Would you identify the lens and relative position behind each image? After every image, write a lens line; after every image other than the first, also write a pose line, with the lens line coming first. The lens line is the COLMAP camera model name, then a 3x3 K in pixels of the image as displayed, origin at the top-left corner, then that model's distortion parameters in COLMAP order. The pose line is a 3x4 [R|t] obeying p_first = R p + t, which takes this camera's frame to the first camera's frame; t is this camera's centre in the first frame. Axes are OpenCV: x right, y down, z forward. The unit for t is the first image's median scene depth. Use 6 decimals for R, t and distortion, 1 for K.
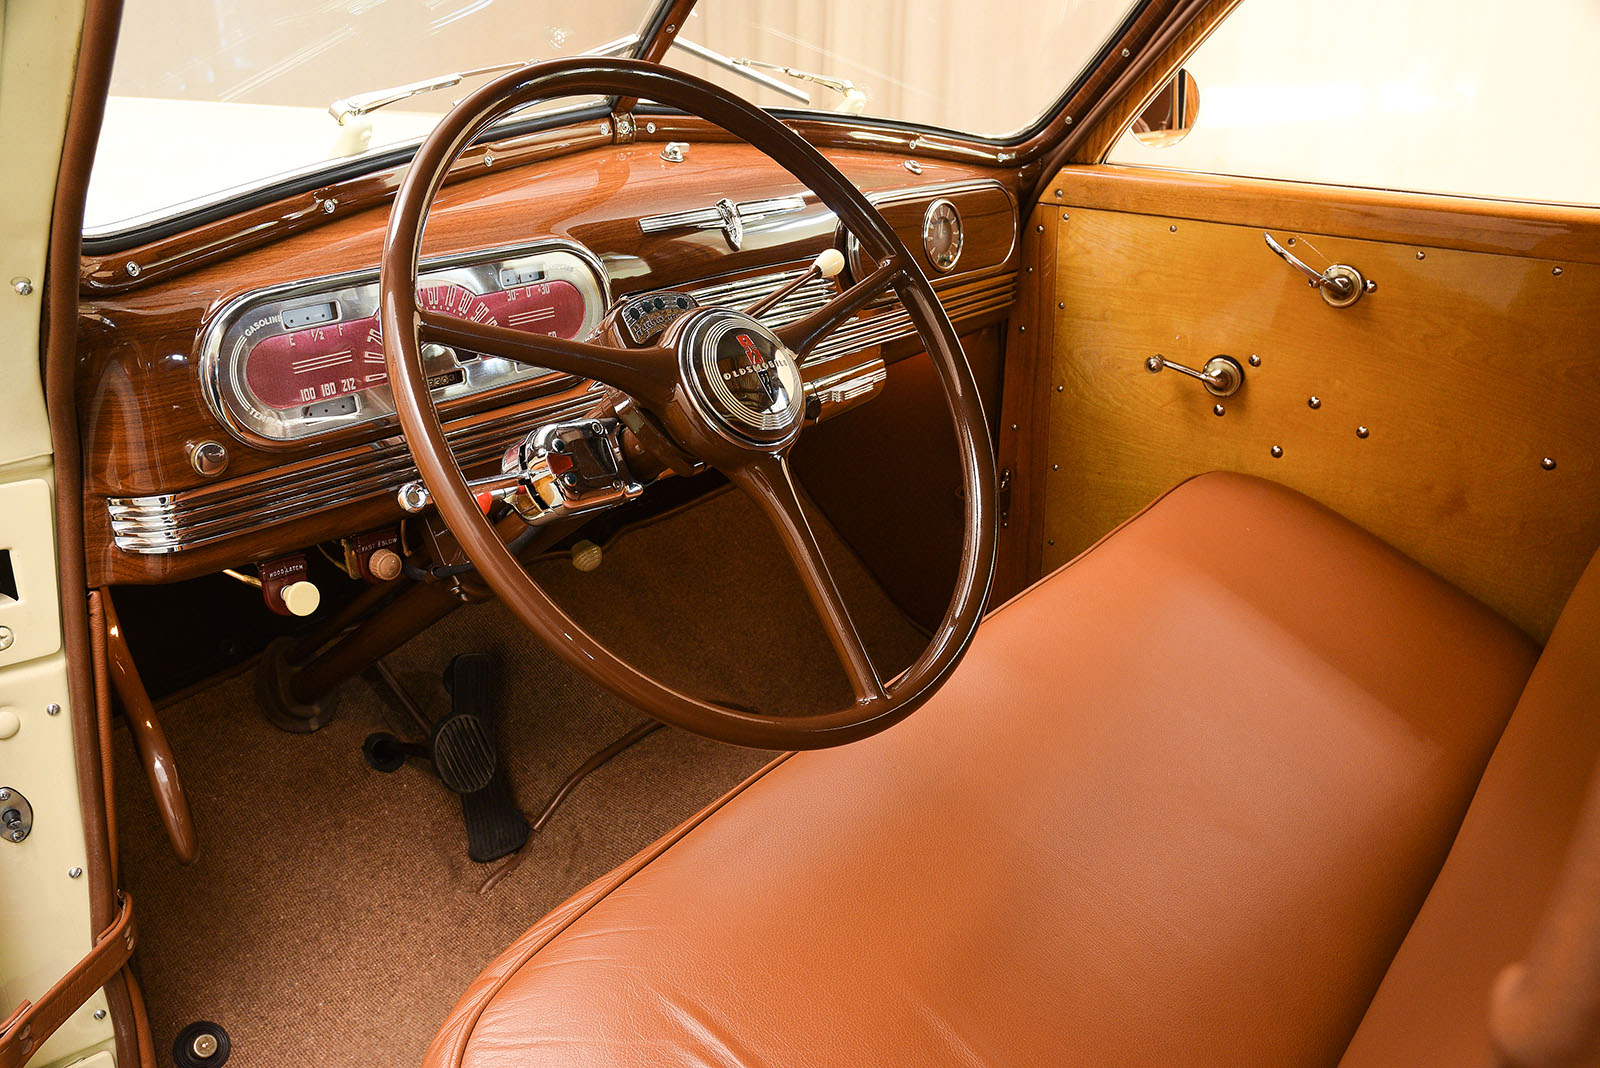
lens RADIAL K [[1245.3, 0, 800.0], [0, 1245.3, 534.0], [0, 0, 1]] dist [-0.189026, 0.169700]
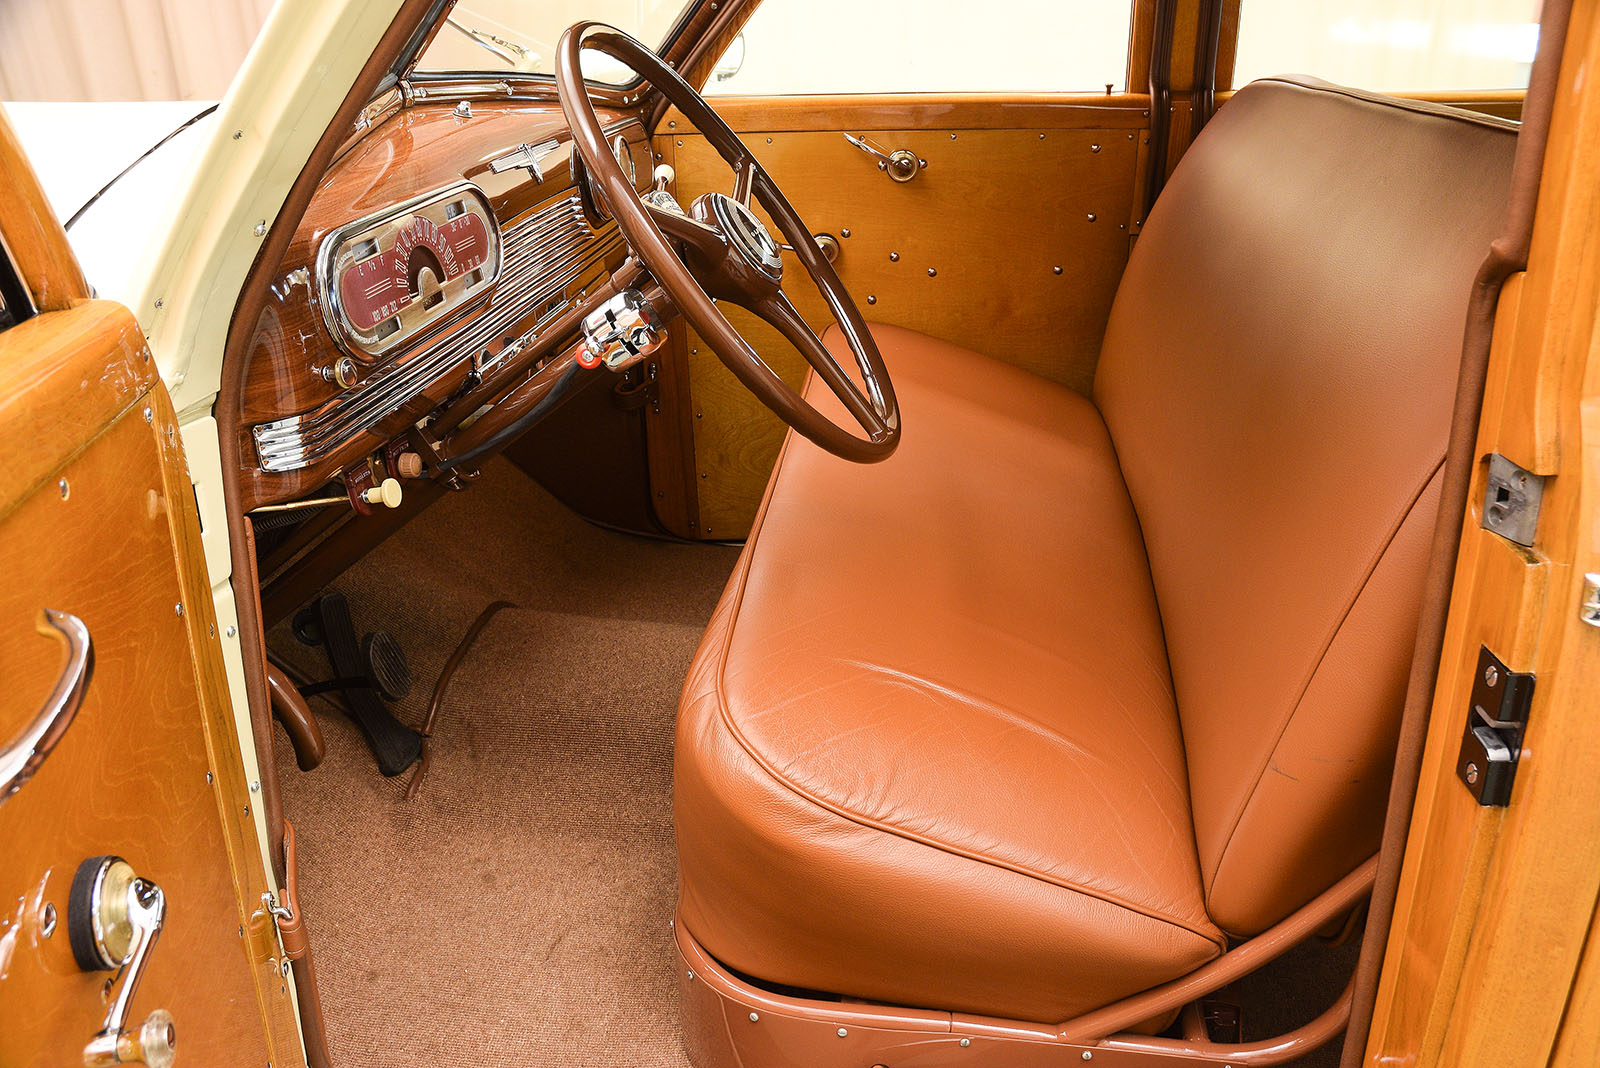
lens RADIAL K [[1245.3, 0, 800.0], [0, 1245.3, 534.0], [0, 0, 1]] dist [-0.189026, 0.169700]
pose [[0.844651, -0.243923, 0.476515, -0.402766], [0.233051, 0.968926, 0.082886, 0.052453], [-0.481925, 0.041043, 0.875251, -0.129710]]
